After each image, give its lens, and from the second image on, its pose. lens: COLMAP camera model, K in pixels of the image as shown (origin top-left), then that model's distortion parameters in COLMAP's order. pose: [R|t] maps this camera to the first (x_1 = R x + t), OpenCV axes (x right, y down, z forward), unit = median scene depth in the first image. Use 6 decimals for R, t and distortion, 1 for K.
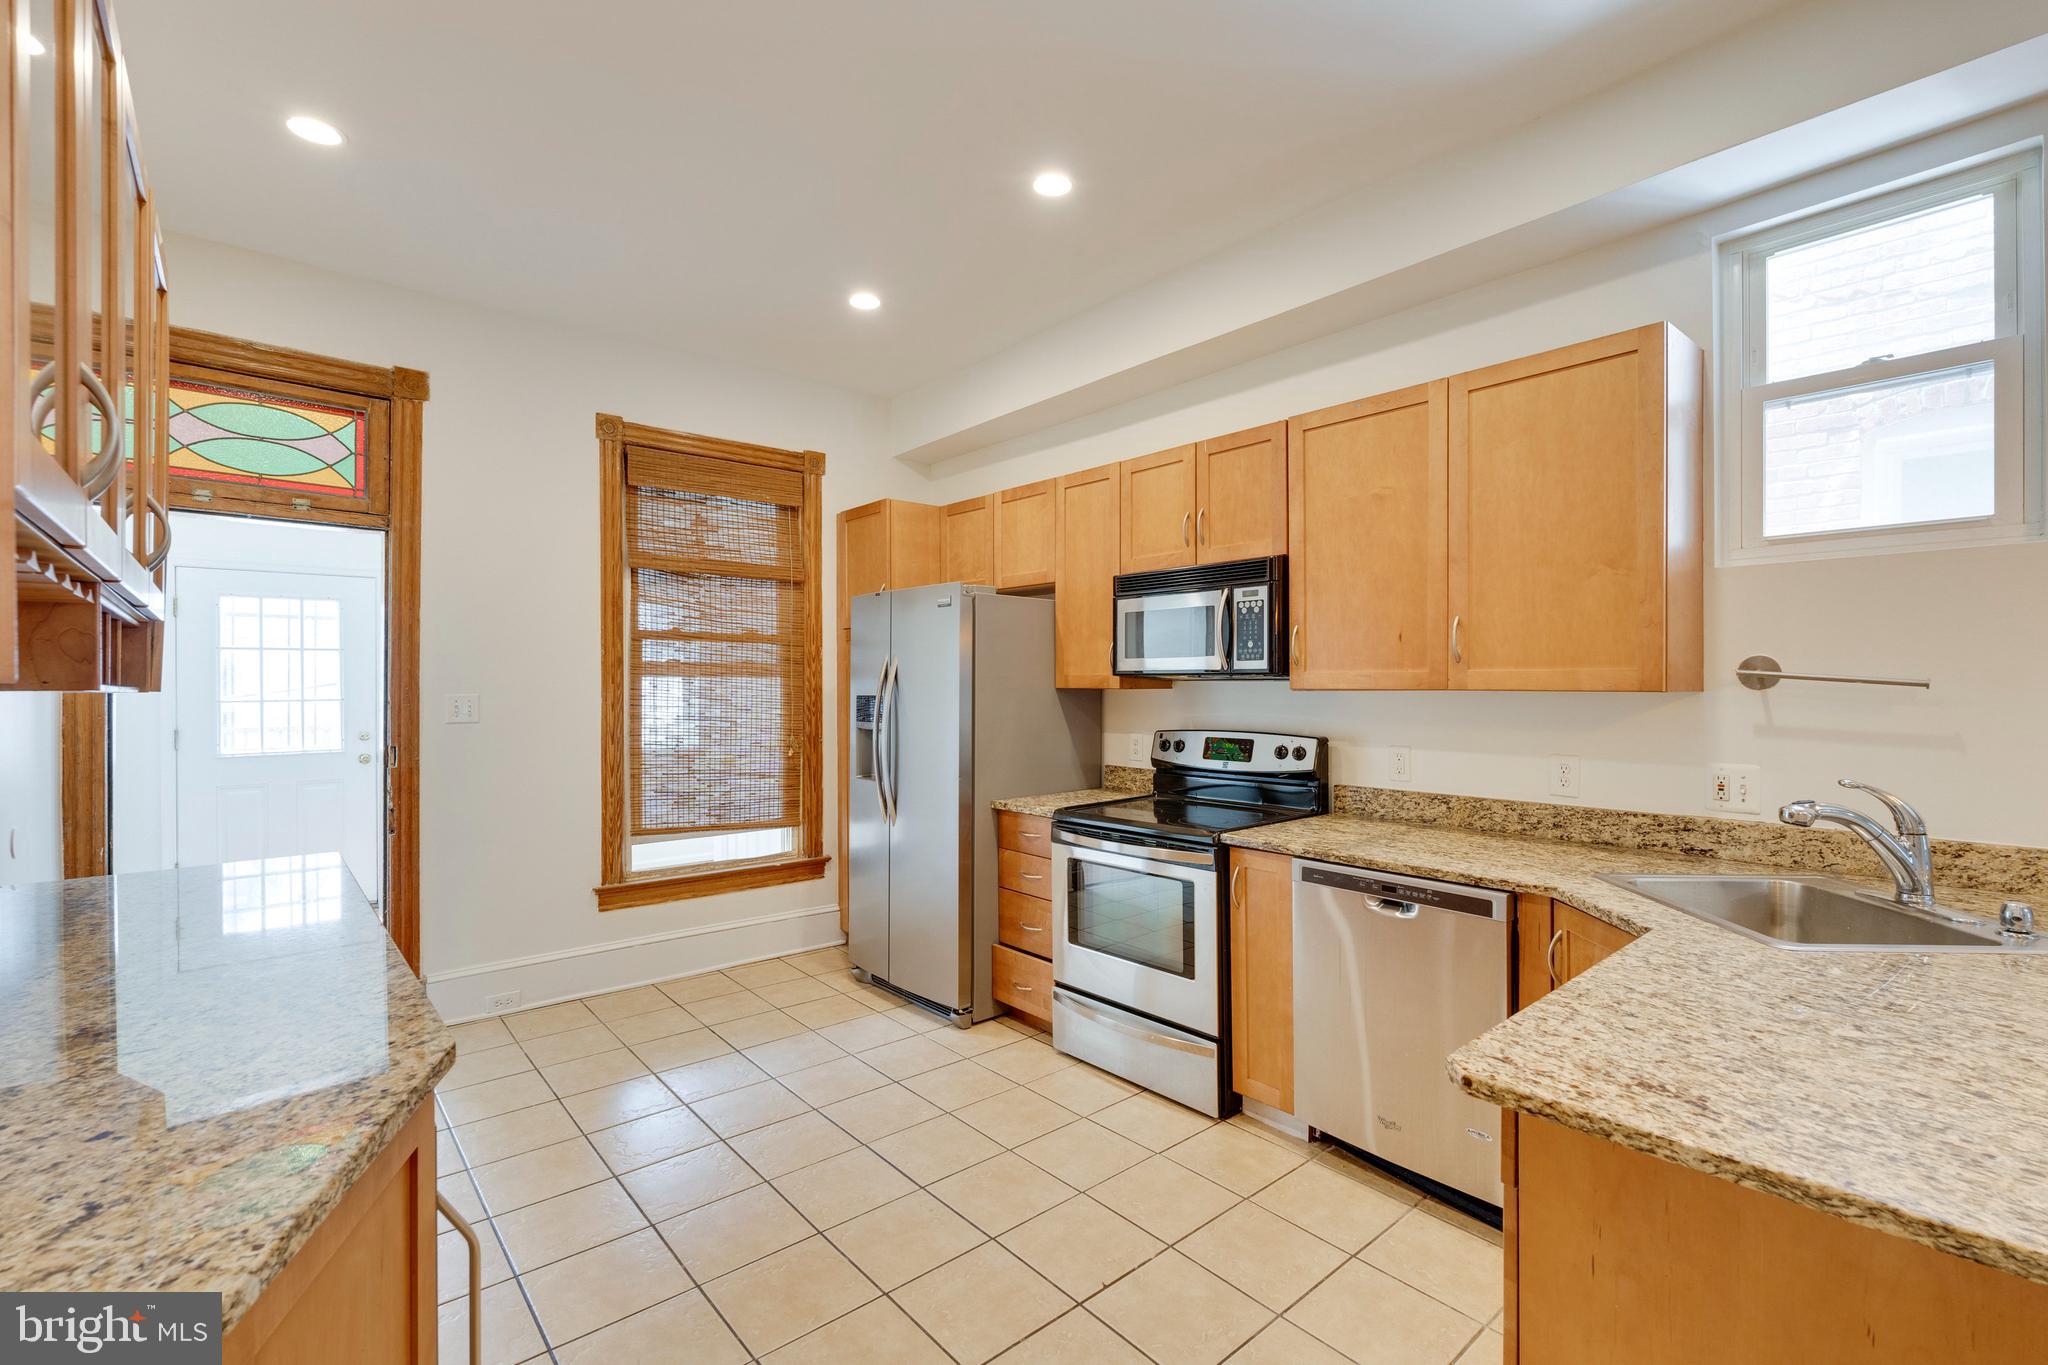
lens RADIAL K [[899.4, 0, 1033.6], [0, 899.4, 677.9], [0, 0, 1]] dist [-0.002114, 0.000019]
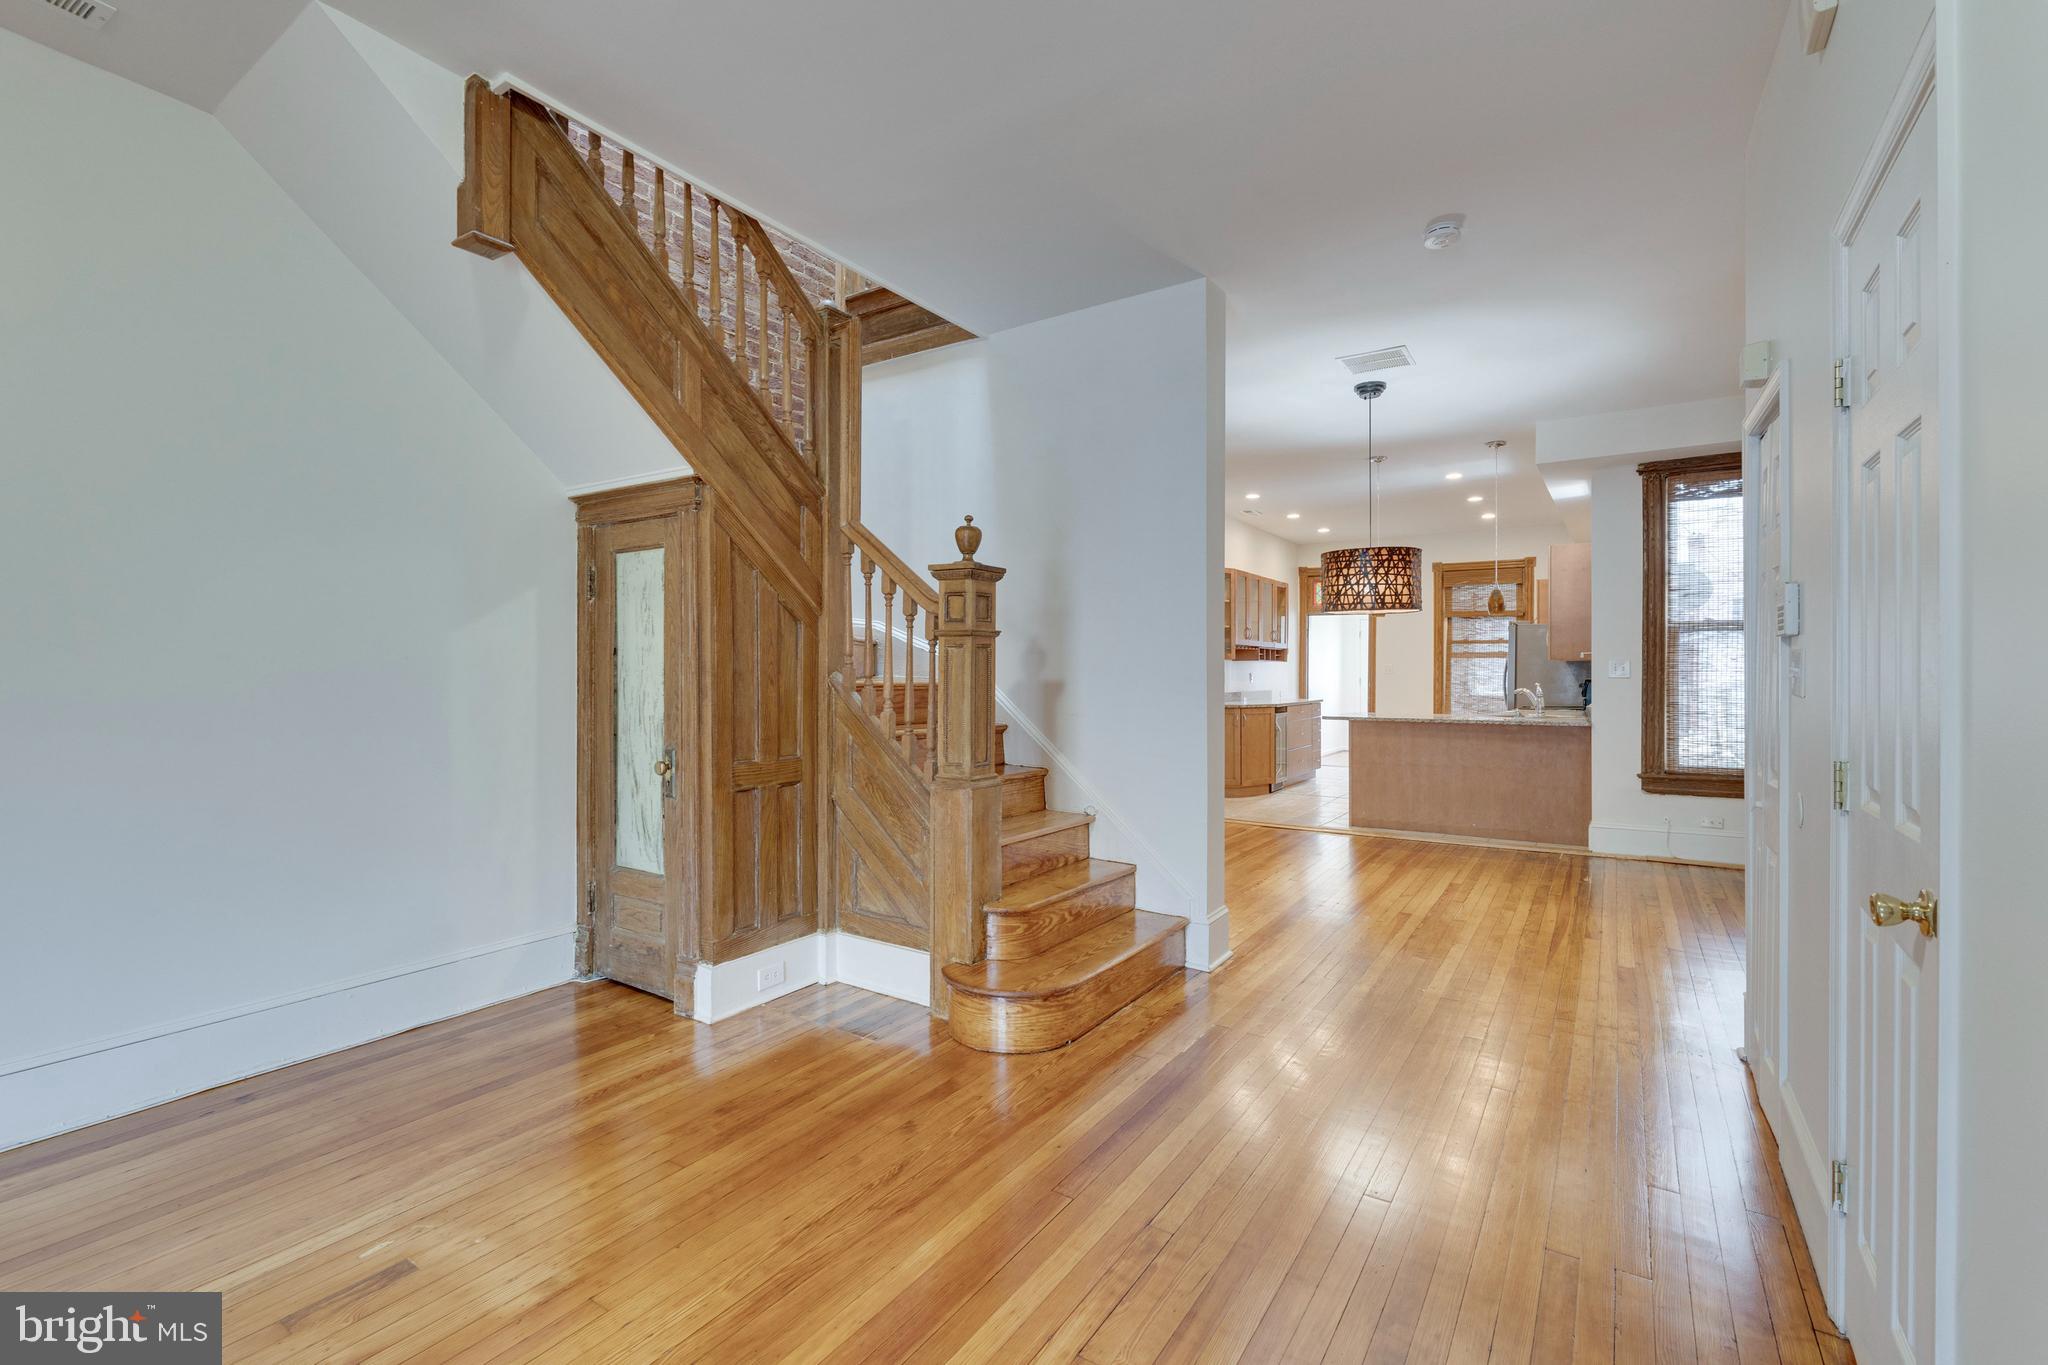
lens RADIAL K [[899.4, 0, 1033.6], [0, 899.4, 677.9], [0, 0, 1]] dist [-0.002114, 0.000019]
pose [[0.264381, 0.012027, -0.964343, 1.859000], [0.003617, 0.999903, 0.013462, 0.017164], [0.964412, -0.007047, 0.264311, -0.920530]]
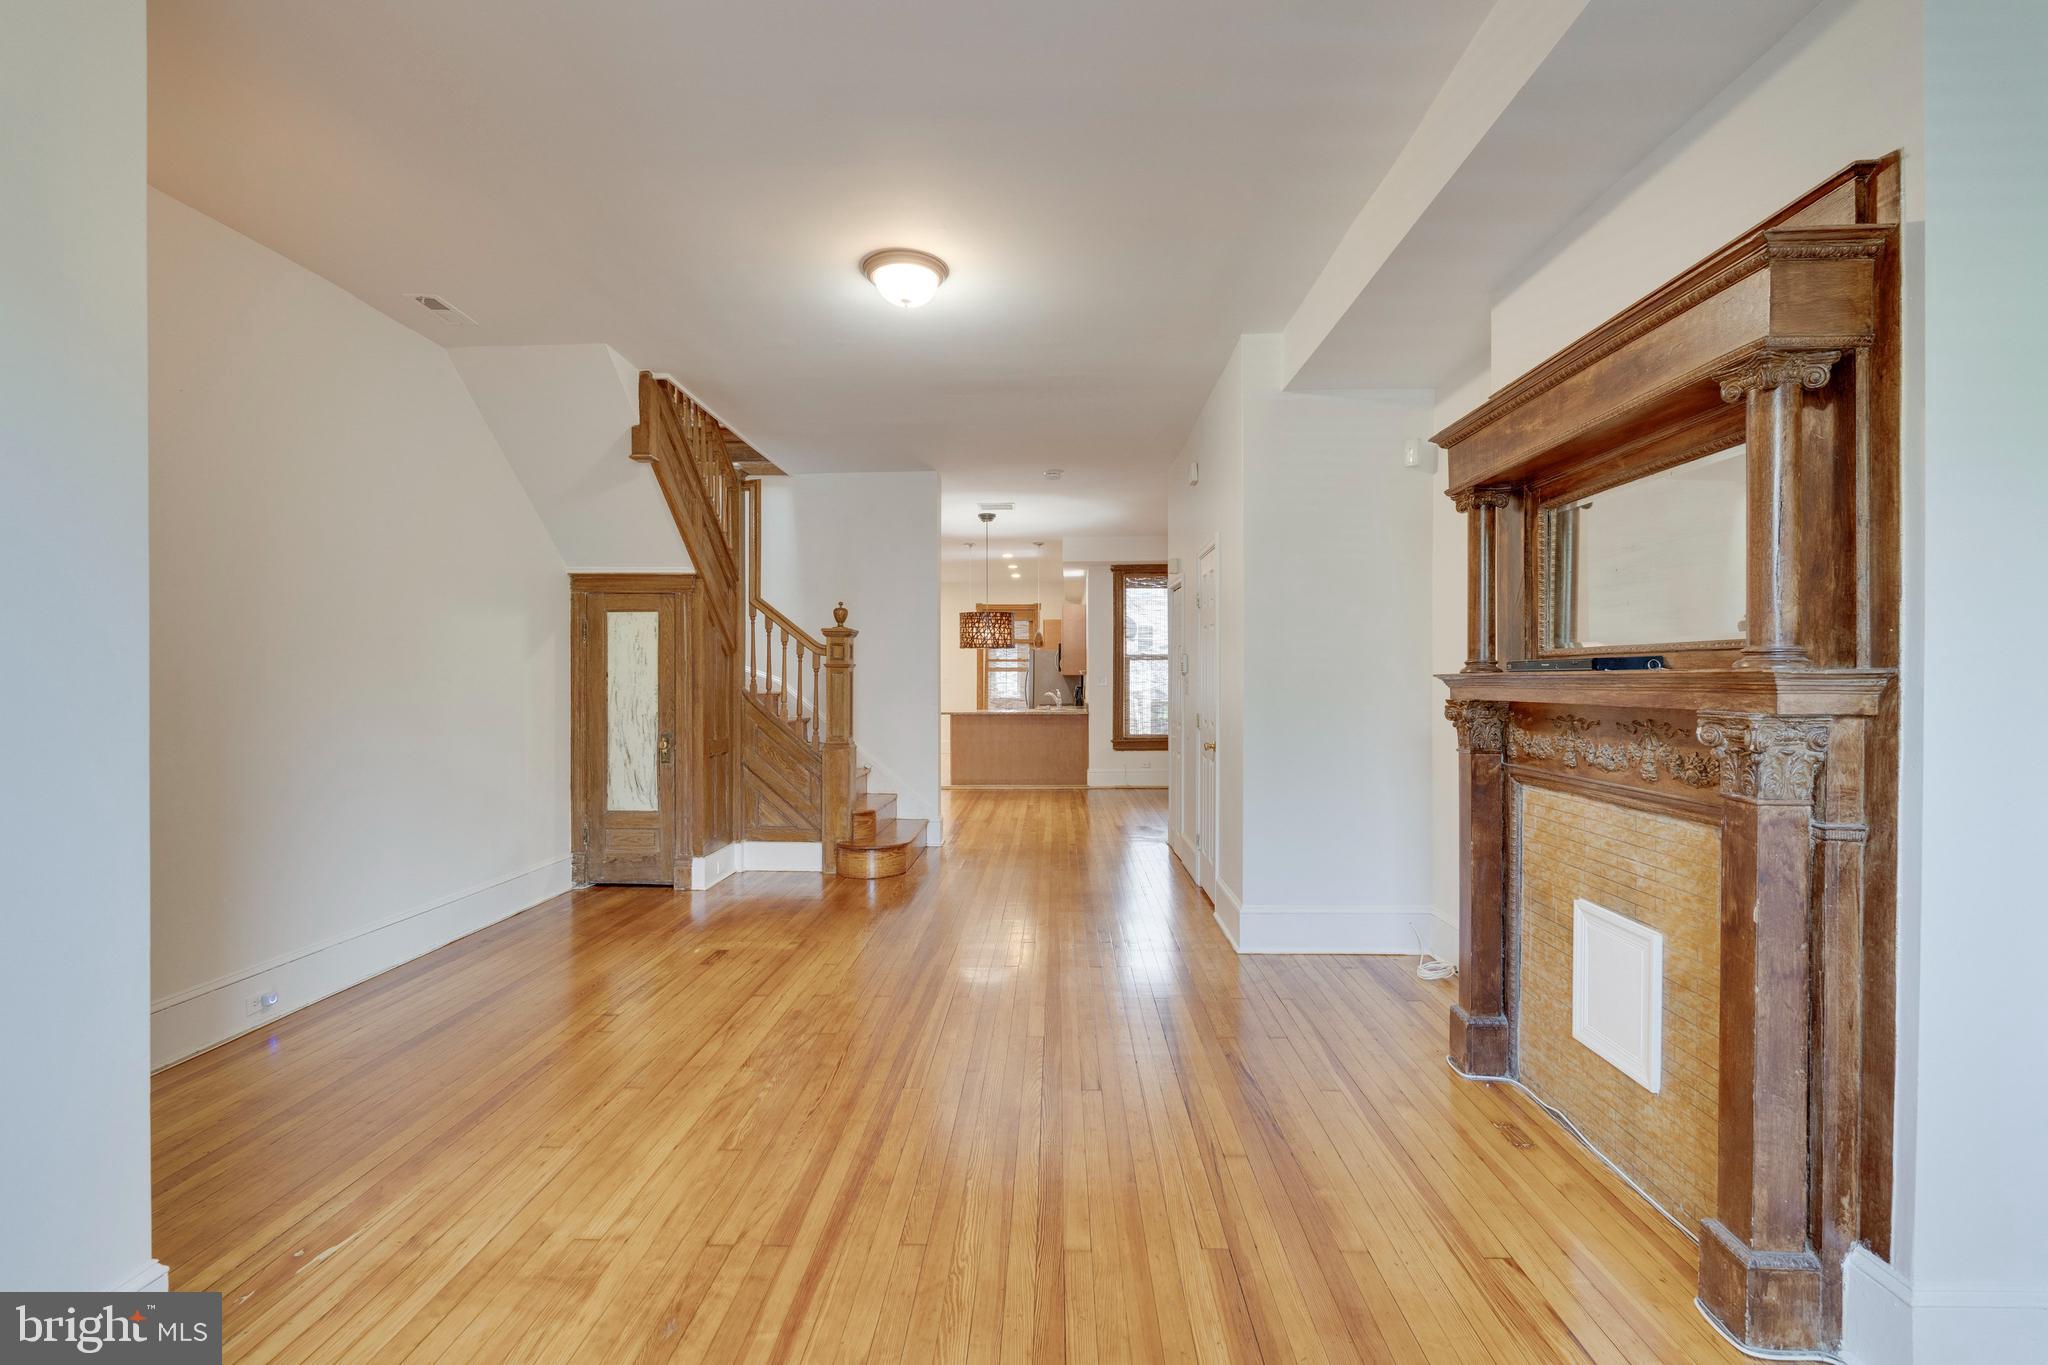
lens RADIAL K [[894.2, 0, 1028.0], [0, 894.2, 692.2], [0, 0, 1]] dist [-0.000410, -0.000232]
pose [[0.726007, 0.016811, -0.687482, 2.322889], [-0.000574, 0.999716, 0.023840, -0.004101], [0.687687, -0.016913, 0.725810, -1.645197]]
